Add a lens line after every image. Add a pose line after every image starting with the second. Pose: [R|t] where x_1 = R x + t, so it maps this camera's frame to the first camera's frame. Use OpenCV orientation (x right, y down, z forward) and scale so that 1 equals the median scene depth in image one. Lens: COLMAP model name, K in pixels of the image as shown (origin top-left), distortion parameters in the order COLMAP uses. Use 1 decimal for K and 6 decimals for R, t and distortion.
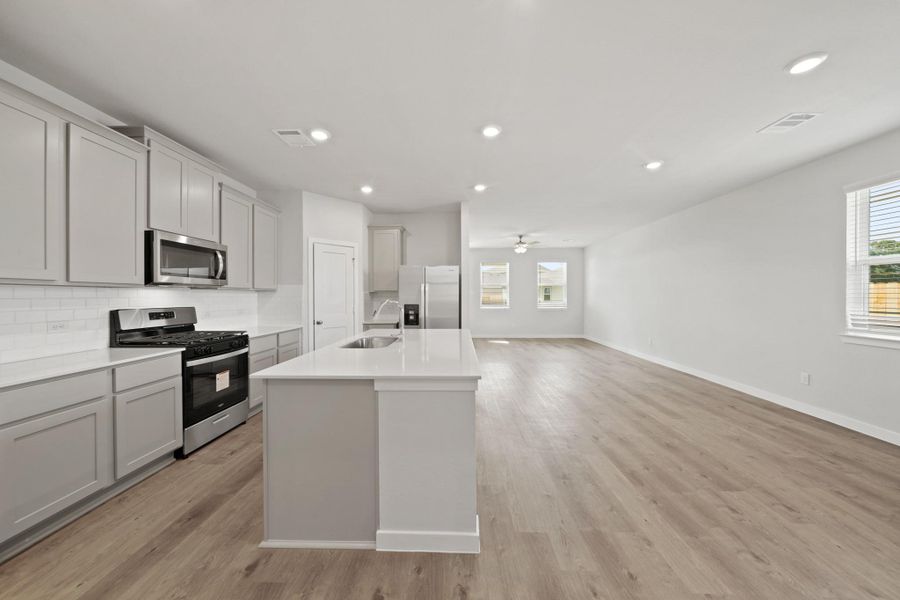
lens RADIAL K [[319.4, 0, 455.0], [0, 319.4, 296.3], [0, 0, 1]] dist [-0.002152, -0.000386]
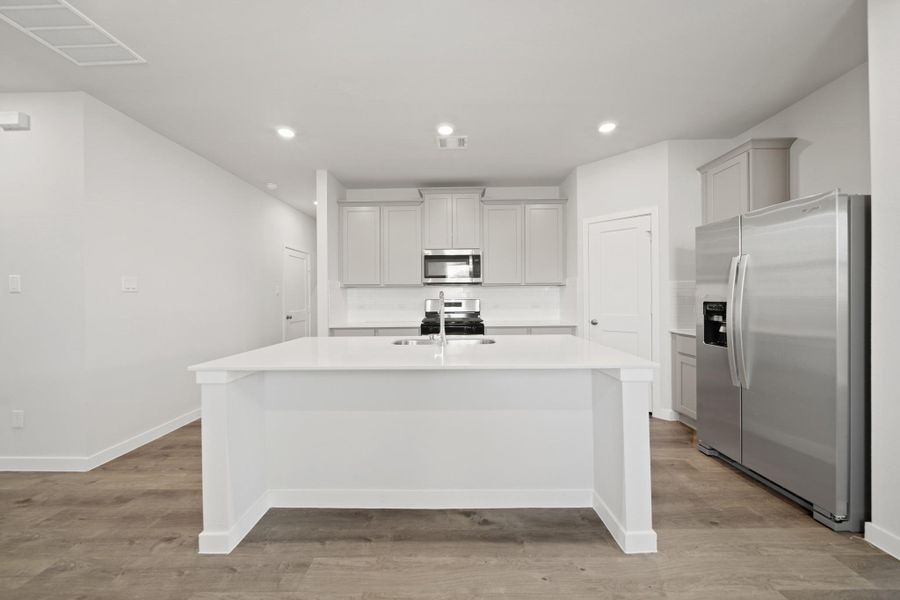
lens RADIAL K [[319.4, 0, 449.2], [0, 319.4, 296.9], [0, 0, 1]] dist [-0.002152, -0.000386]
pose [[-0.000086, 0.002084, -0.999998, 0.519929], [0.008288, 0.999963, 0.002083, 0.019305], [0.999966, -0.008288, -0.000103, 0.887610]]
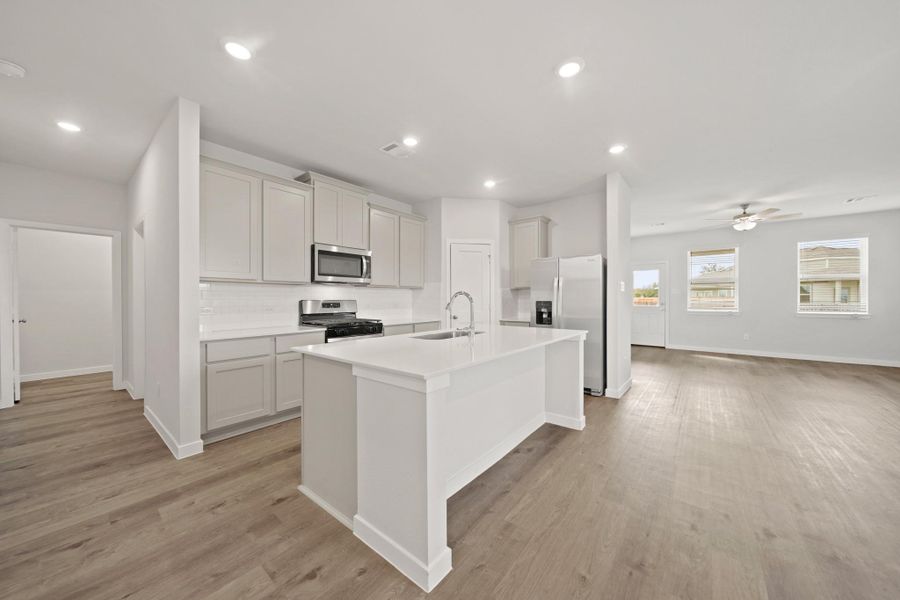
lens RADIAL K [[319.4, 0, 452.8], [0, 319.4, 298.6], [0, 0, 1]] dist [-0.002152, -0.000386]
pose [[0.792109, 0.000749, -0.610380, 0.313024], [-0.000568, 1.000000, 0.000490, 0.026282], [0.610380, -0.000042, 0.792109, 0.197820]]
